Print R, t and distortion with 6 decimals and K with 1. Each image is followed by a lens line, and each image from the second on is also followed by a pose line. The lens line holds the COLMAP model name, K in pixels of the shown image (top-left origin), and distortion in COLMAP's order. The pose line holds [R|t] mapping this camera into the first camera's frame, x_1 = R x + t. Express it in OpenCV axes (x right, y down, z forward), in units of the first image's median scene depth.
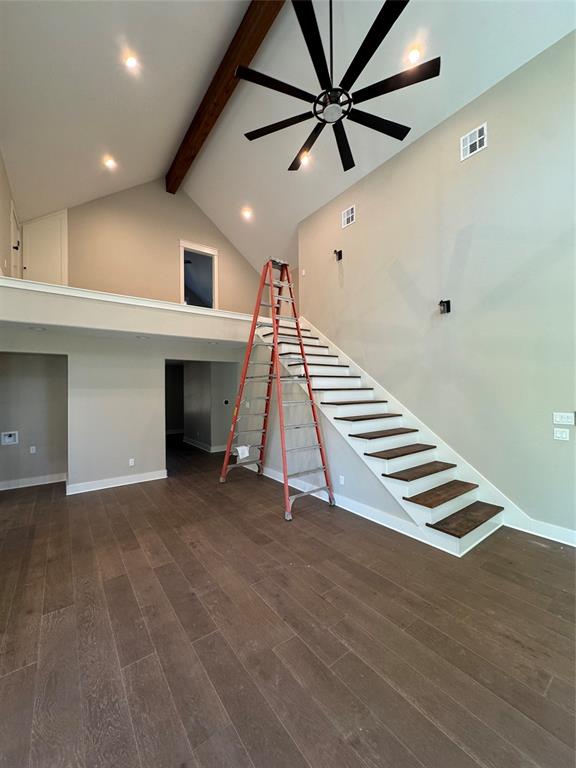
lens RADIAL K [[305.8, 0, 290.8], [0, 305.8, 384.2], [0, 0, 1]] dist [-0.004156, 0.000266]
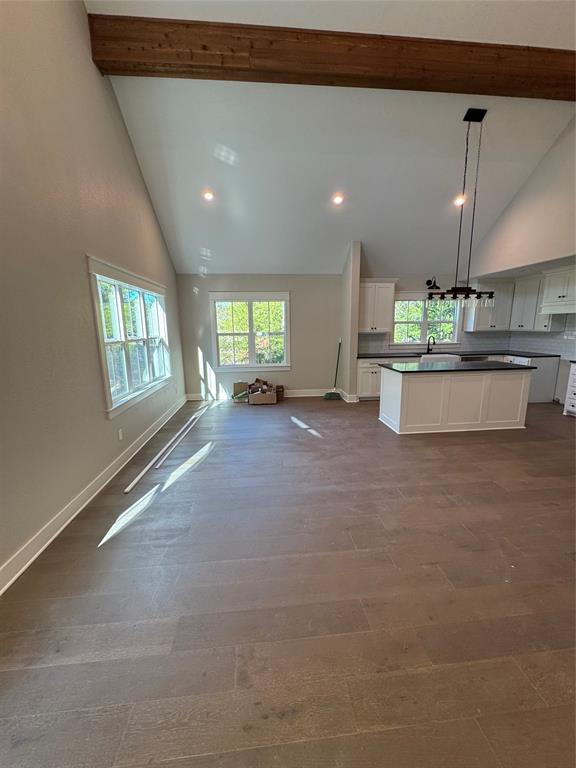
lens RADIAL K [[305.8, 0, 289.3], [0, 305.8, 383.7], [0, 0, 1]] dist [-0.004156, 0.000266]
pose [[-0.514992, 0.177567, -0.838602, 1.007869], [0.026682, 0.981156, 0.191366, 0.023123], [0.856780, 0.076176, -0.510025, 1.123507]]
